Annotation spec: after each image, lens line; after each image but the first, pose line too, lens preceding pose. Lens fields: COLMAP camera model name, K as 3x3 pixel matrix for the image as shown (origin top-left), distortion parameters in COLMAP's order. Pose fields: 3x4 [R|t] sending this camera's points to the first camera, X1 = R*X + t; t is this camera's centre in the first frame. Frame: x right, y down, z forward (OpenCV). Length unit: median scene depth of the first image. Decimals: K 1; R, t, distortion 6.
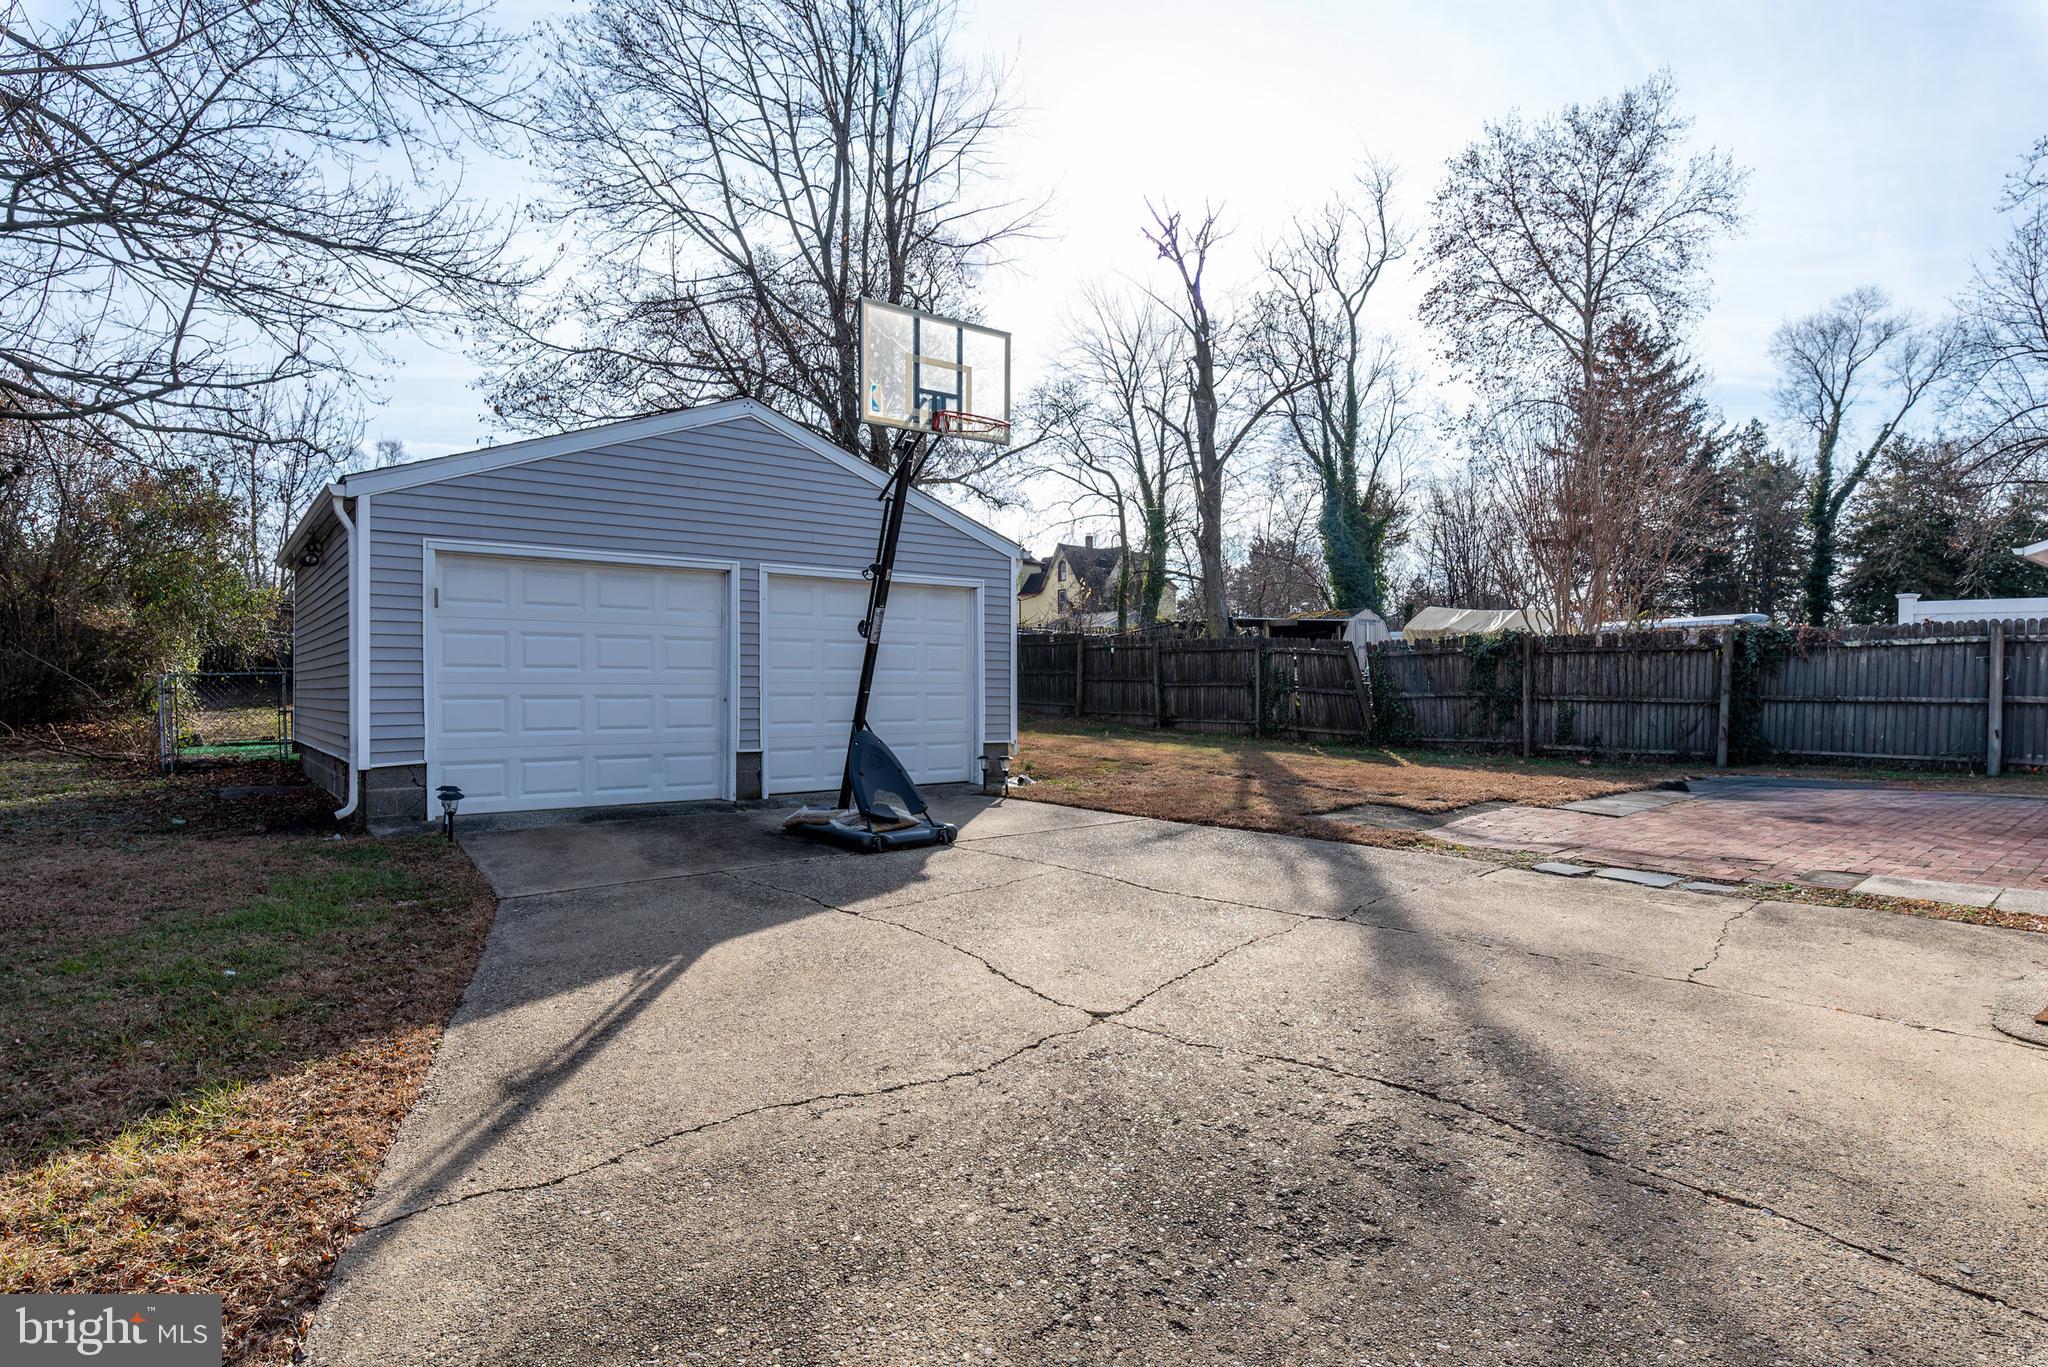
lens RADIAL K [[1075.3, 0, 1024.0], [0, 1075.3, 683.5], [0, 0, 1]] dist [0.000131, 0.000001]
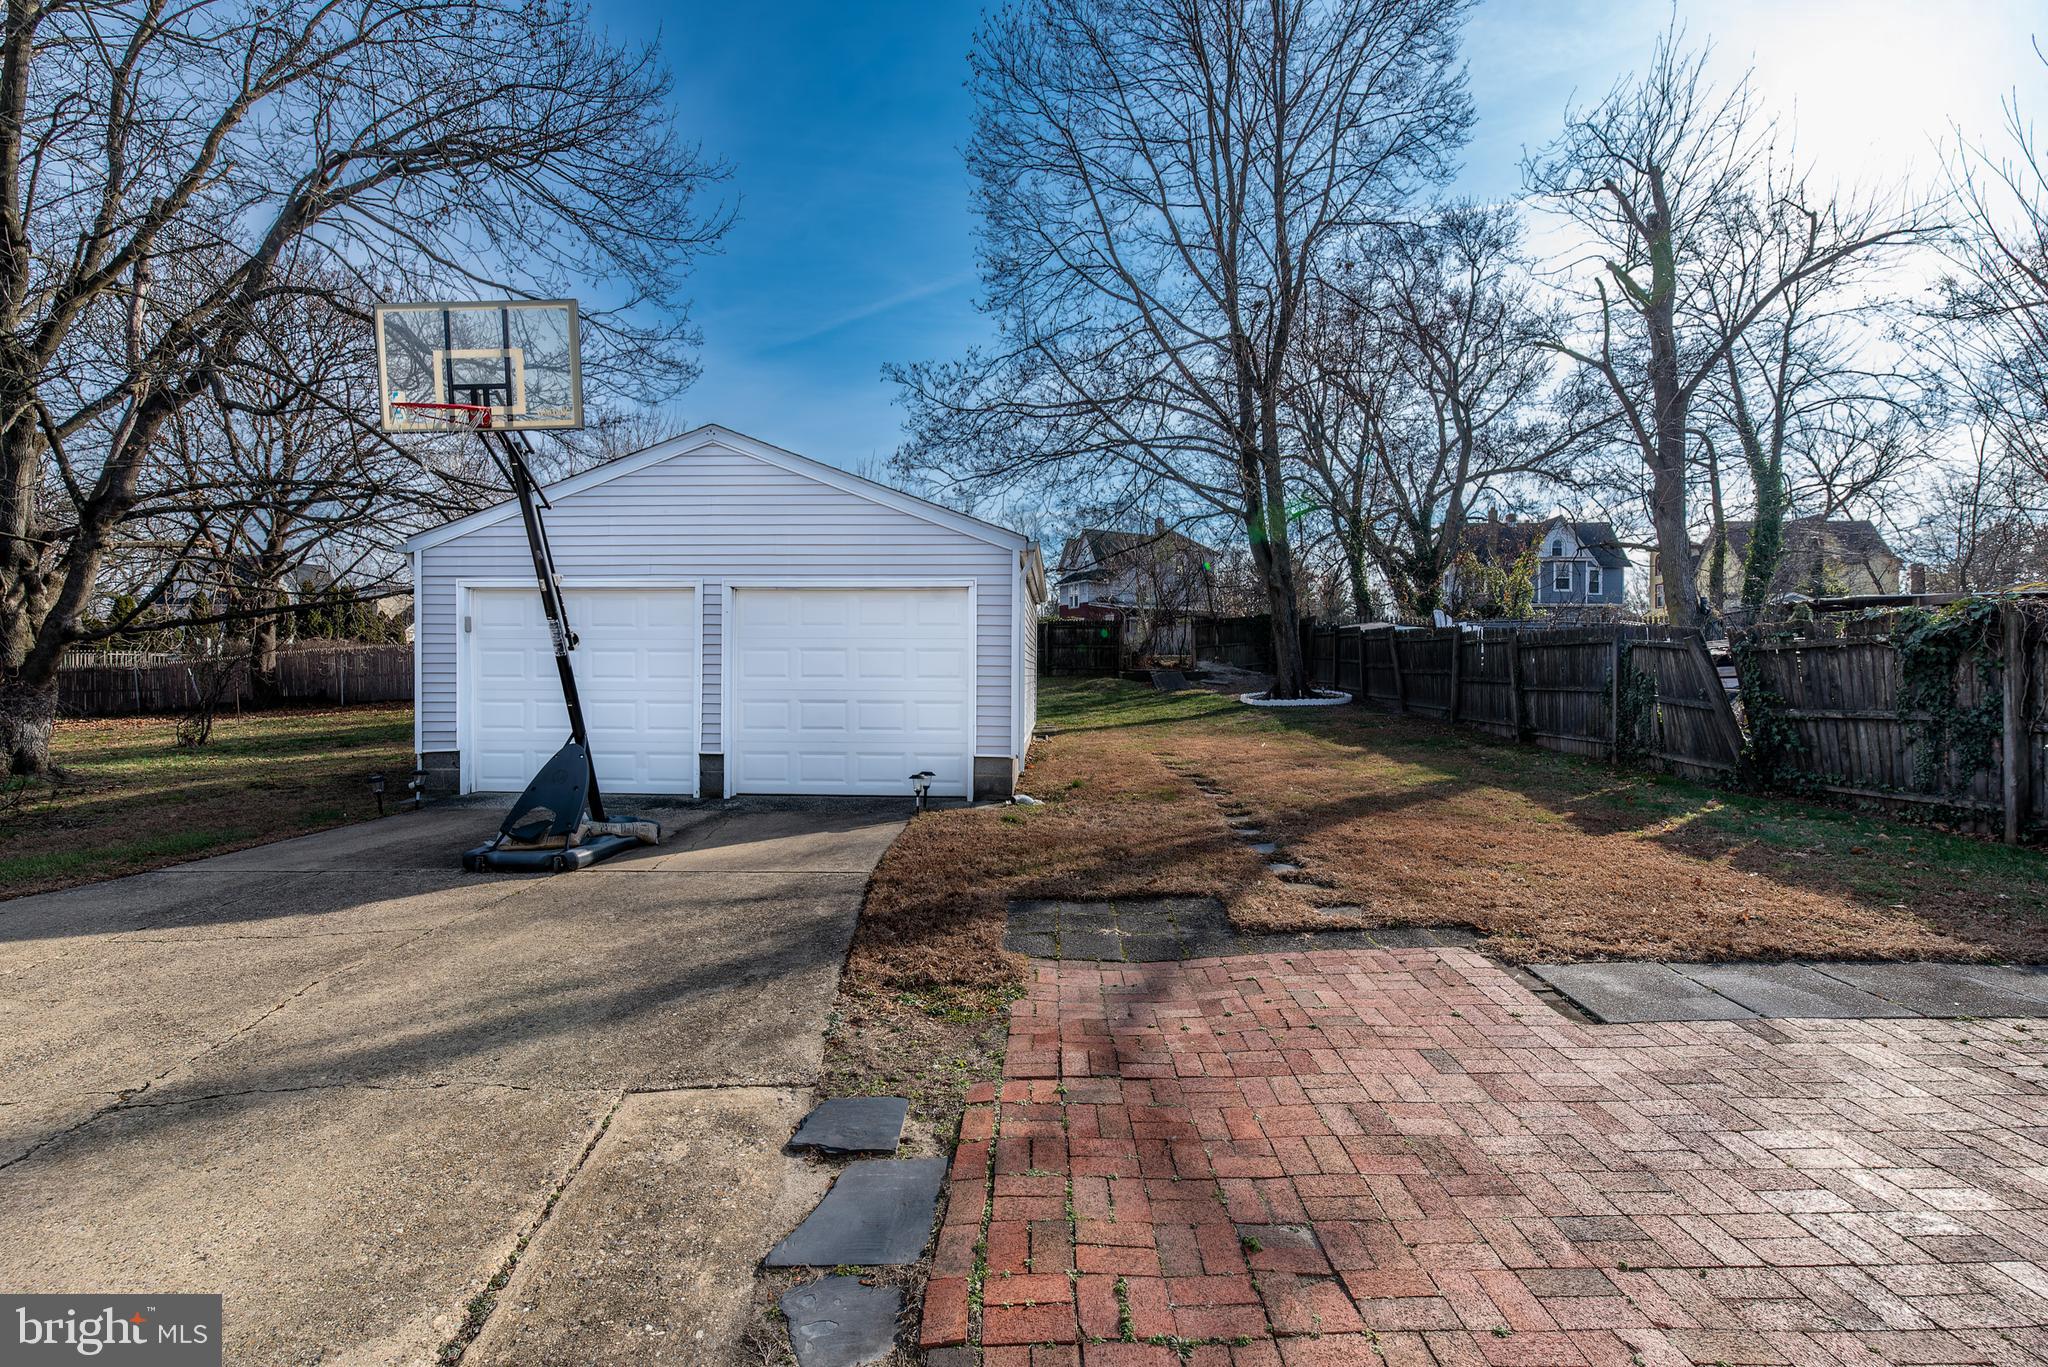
lens RADIAL K [[892.8, 0, 1024.0], [0, 892.8, 683.5], [0, 0, 1]] dist [0.023413, 0.000006]
pose [[0.764204, 0.007739, -0.644928, 0.373074], [-0.002194, 0.999953, 0.009399, -0.010905], [0.644971, -0.005768, 0.764185, 0.336283]]
